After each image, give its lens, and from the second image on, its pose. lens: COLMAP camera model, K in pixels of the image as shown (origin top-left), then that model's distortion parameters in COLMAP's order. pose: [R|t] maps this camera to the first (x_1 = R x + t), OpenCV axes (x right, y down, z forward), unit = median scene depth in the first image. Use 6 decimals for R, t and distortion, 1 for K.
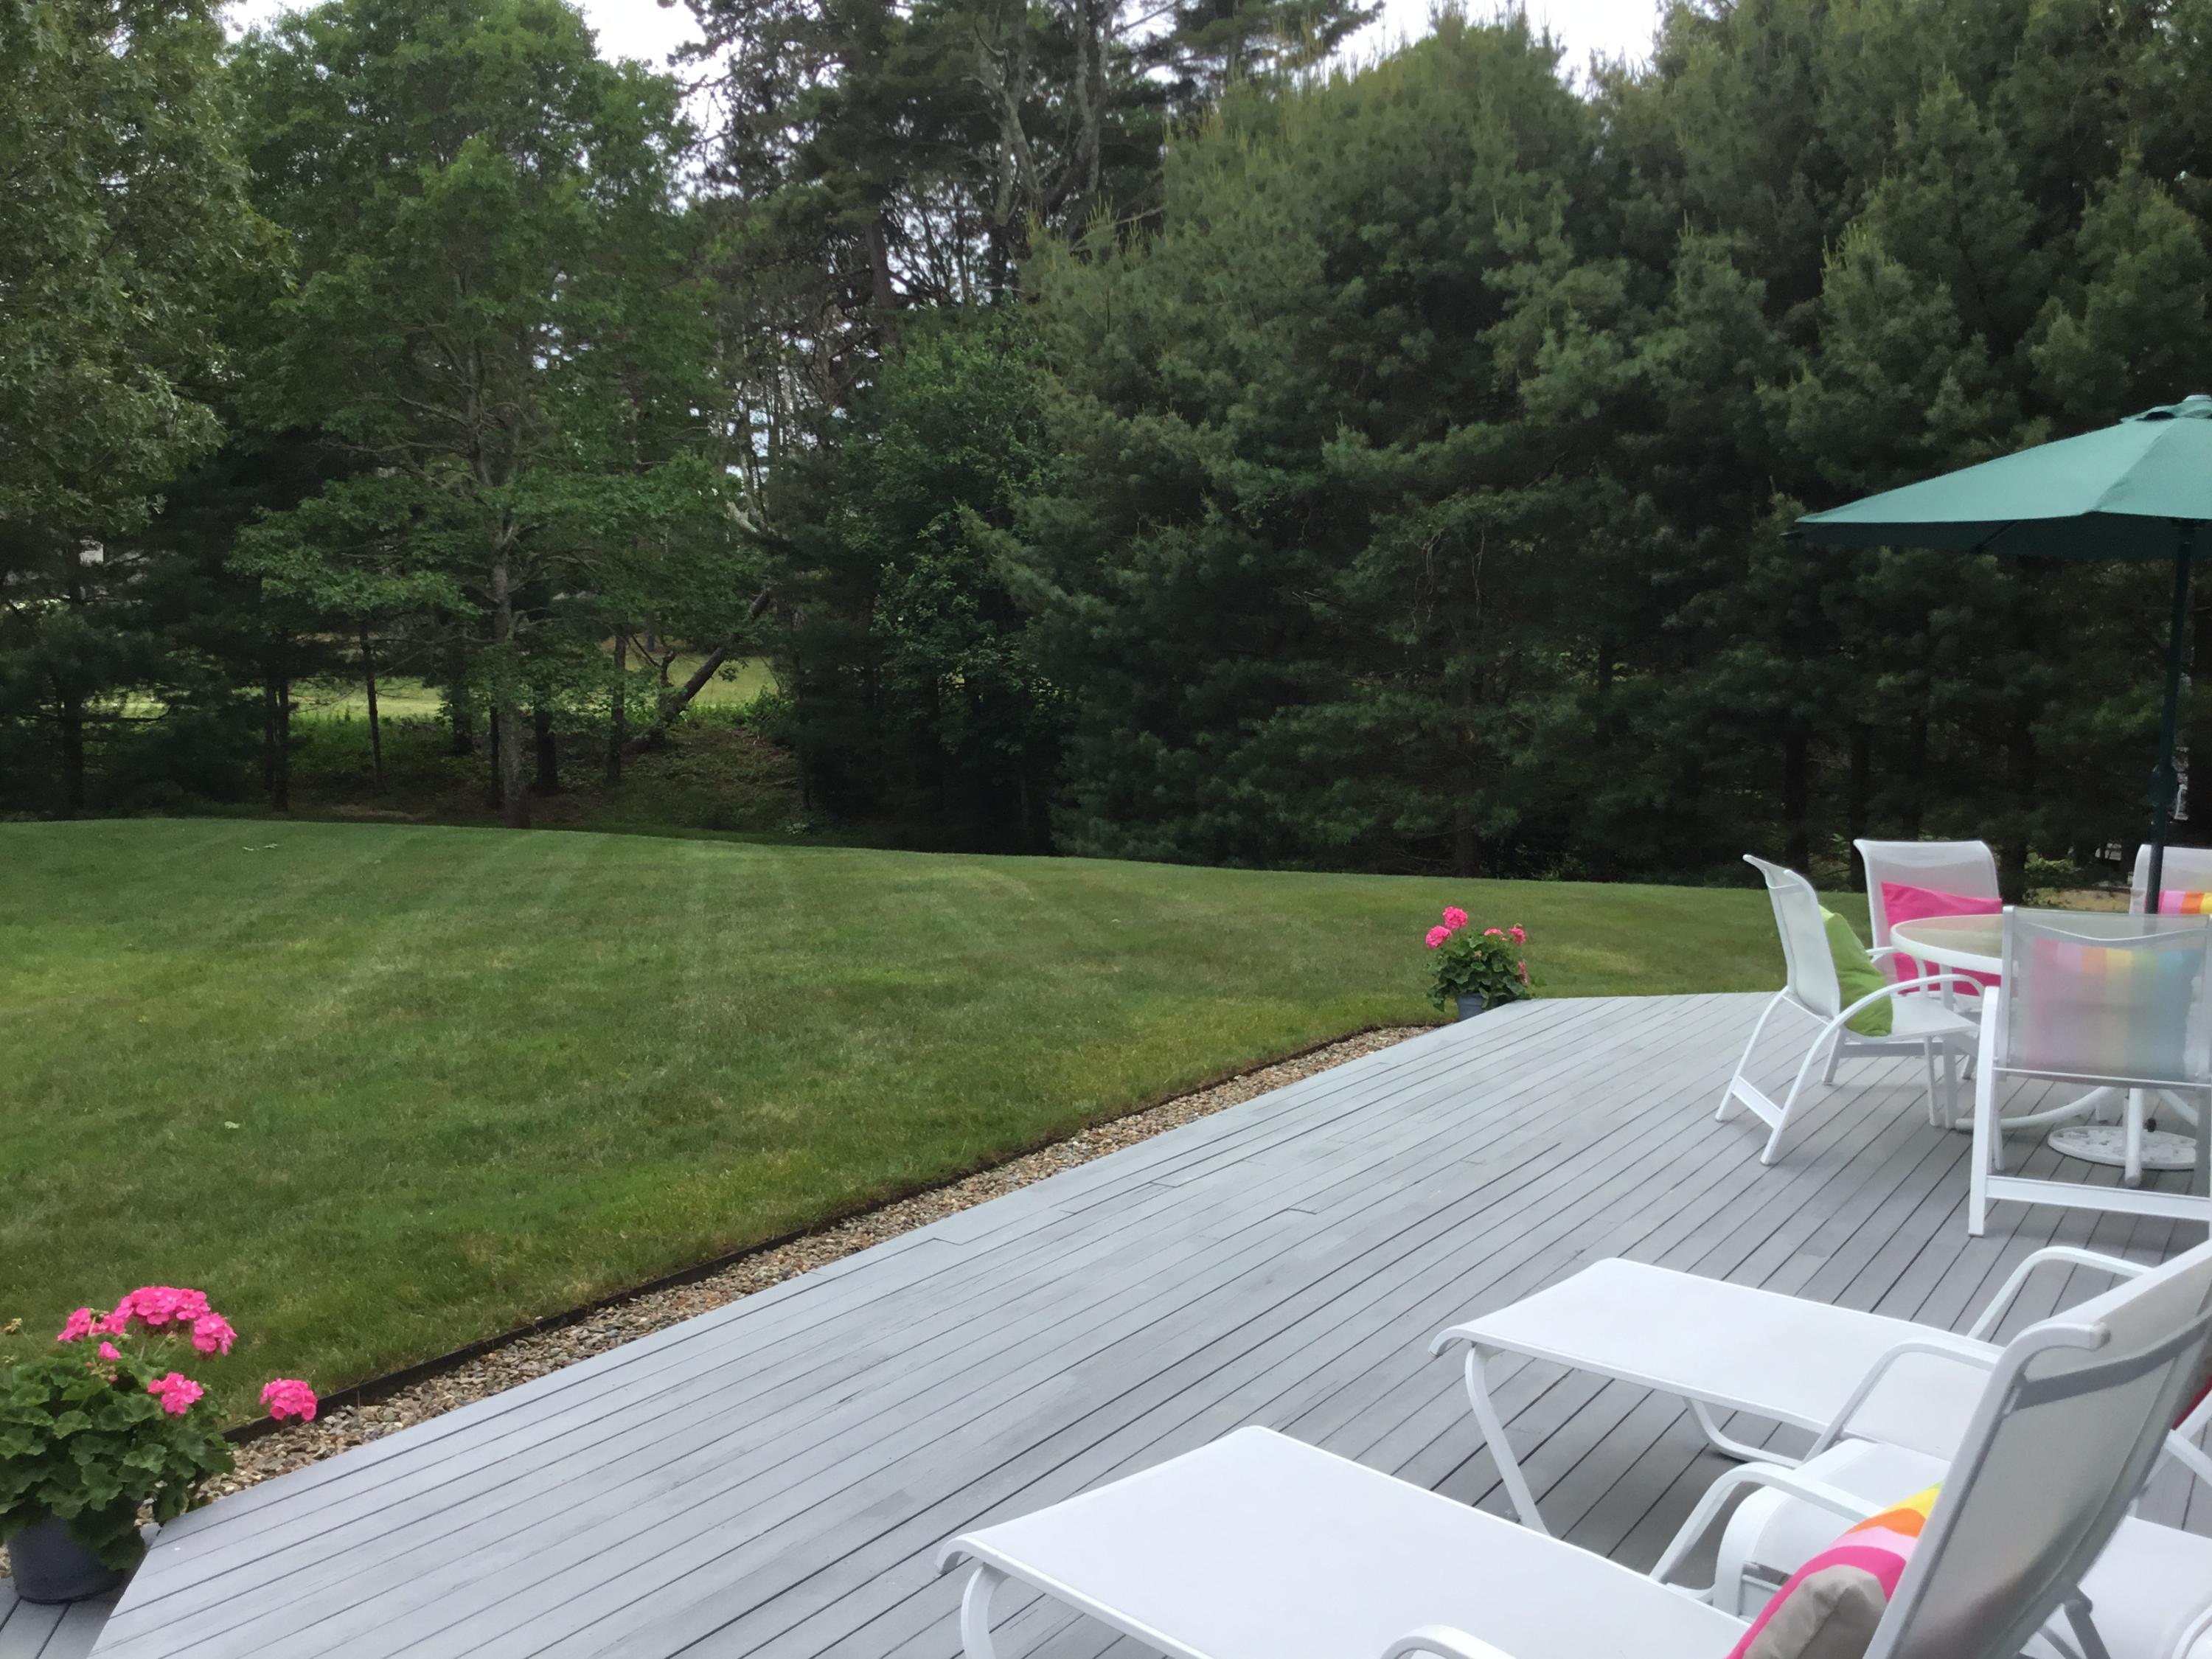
lens RADIAL K [[2023.2, 0, 1110.3], [0, 2023.2, 822.9], [0, 0, 1]] dist [0.123012, -0.253412]
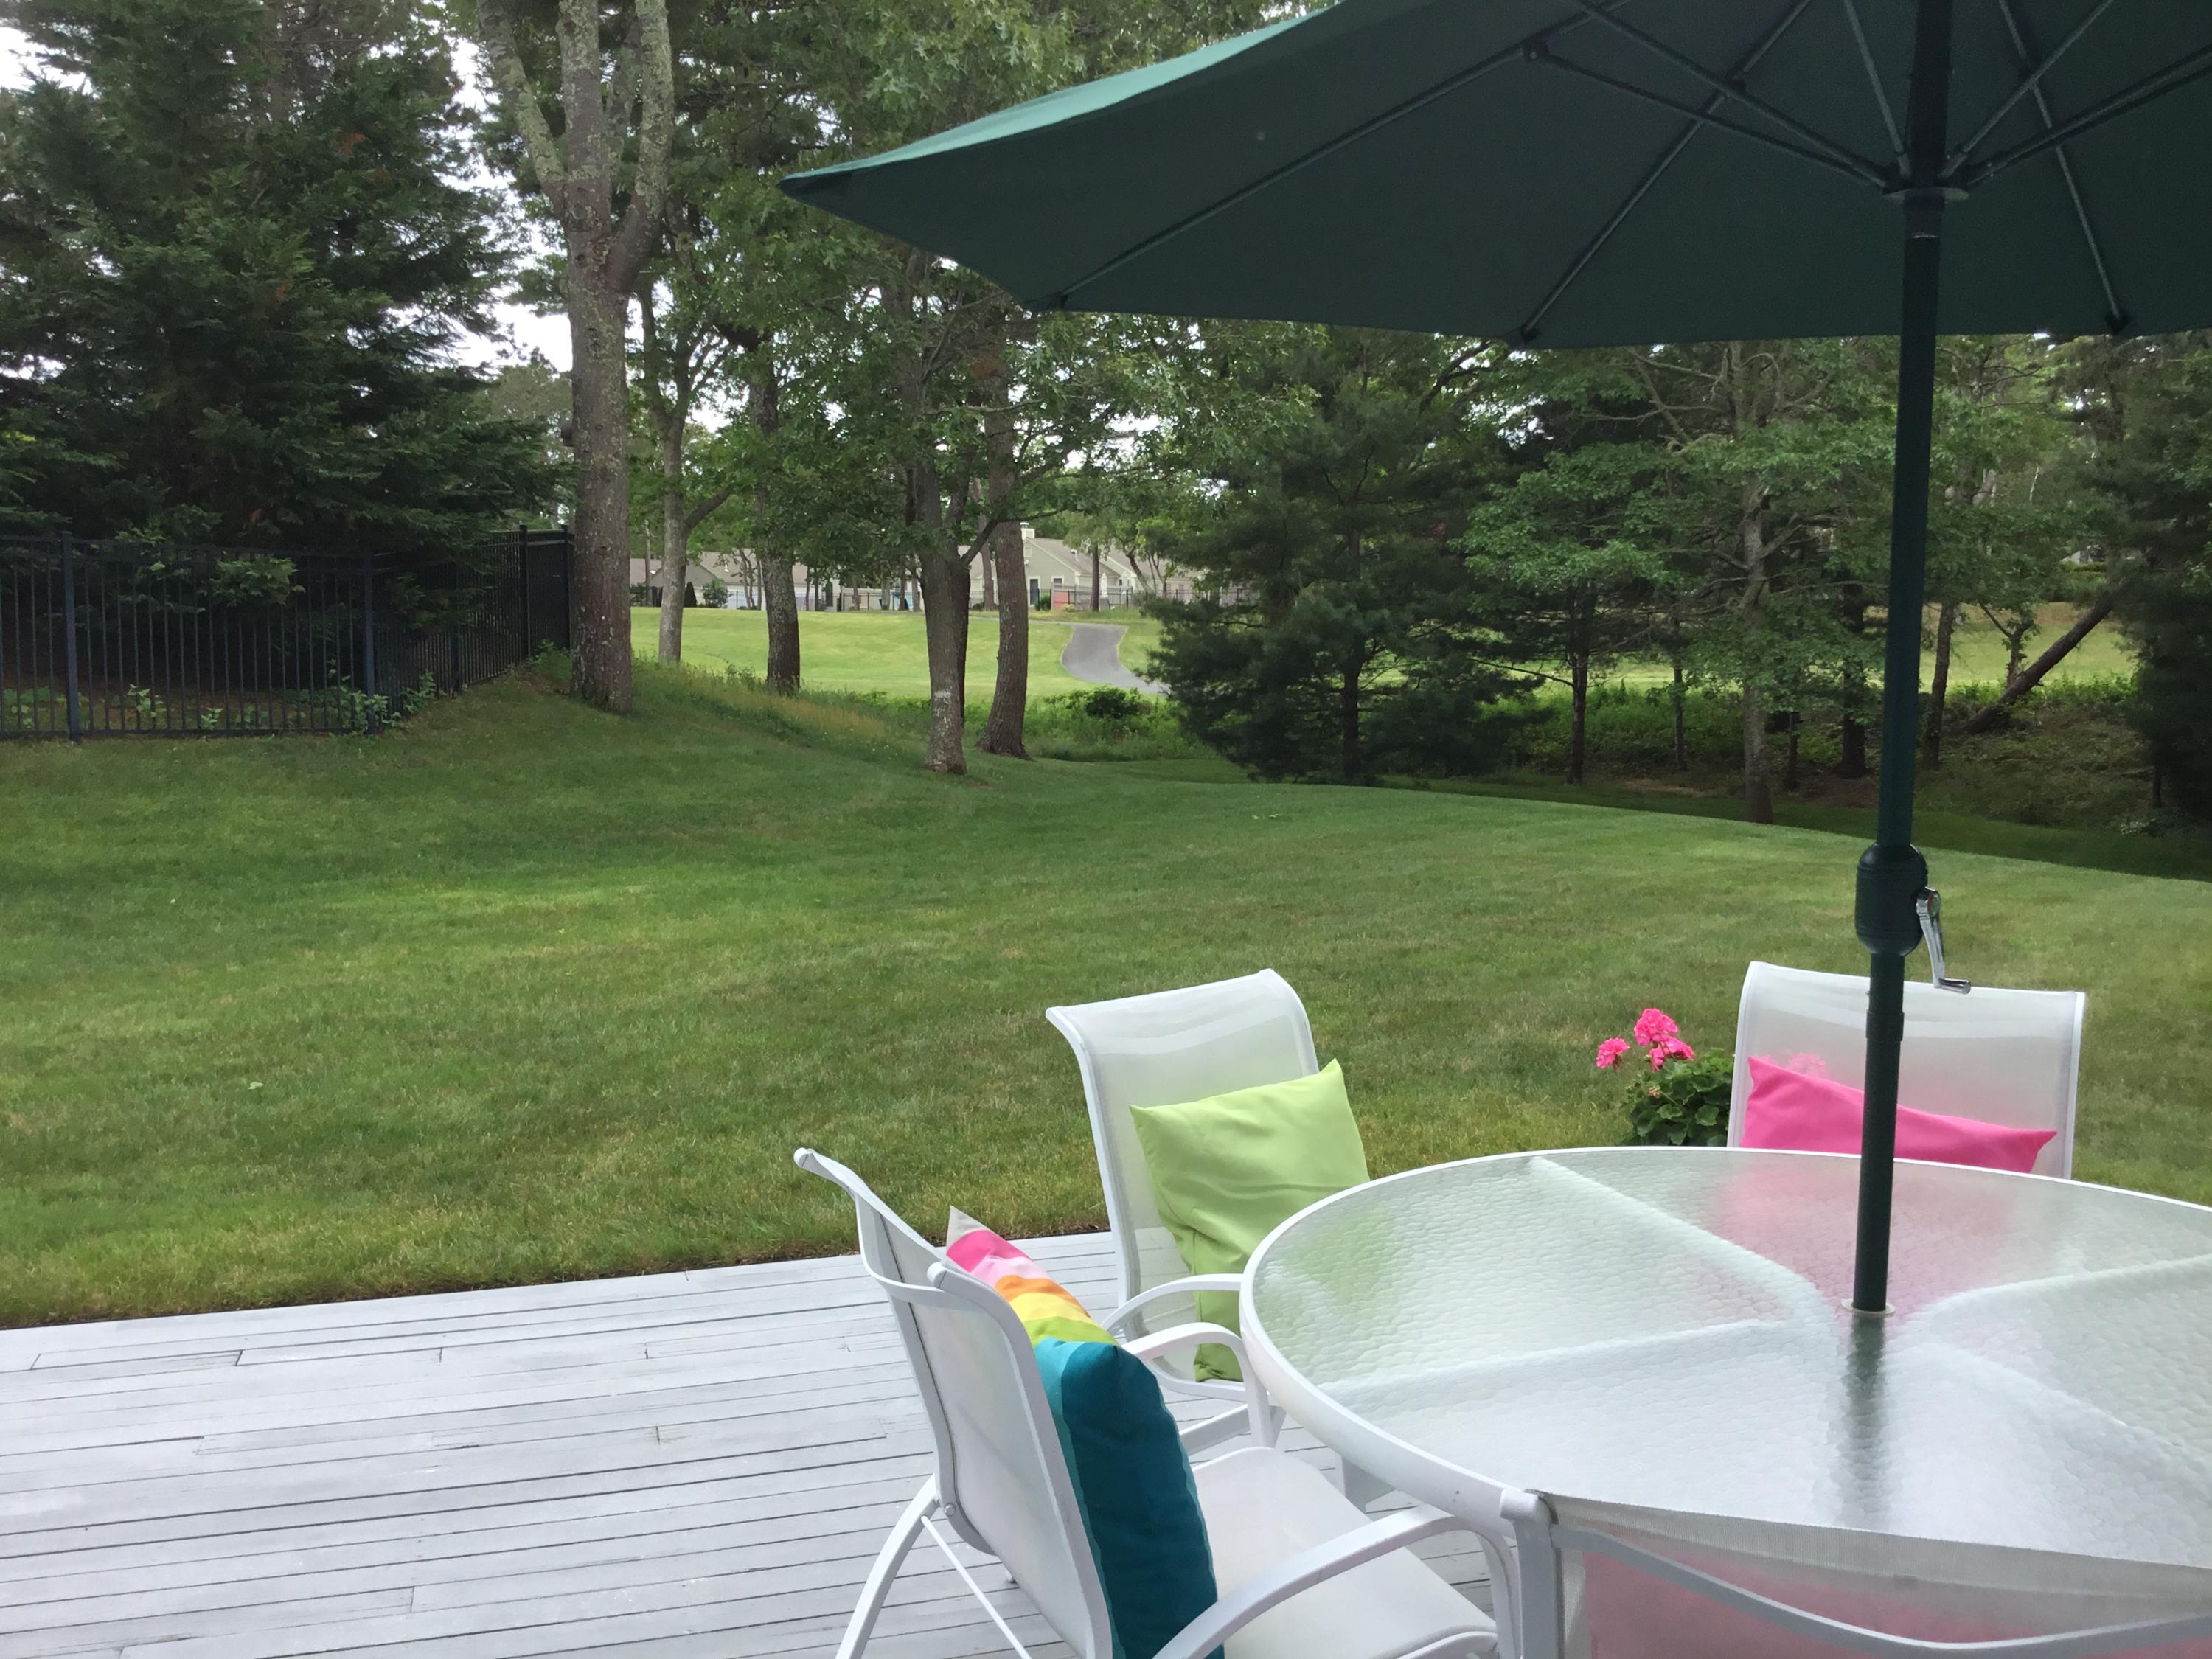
lens RADIAL K [[2023.2, 0, 1110.3], [0, 2023.2, 822.9], [0, 0, 1]] dist [0.123012, -0.253412]
pose [[0.712497, 0.054842, -0.699529, 0.163442], [-0.043321, 0.998477, 0.034155, -0.012628], [0.700337, 0.005969, 0.713788, 0.144509]]
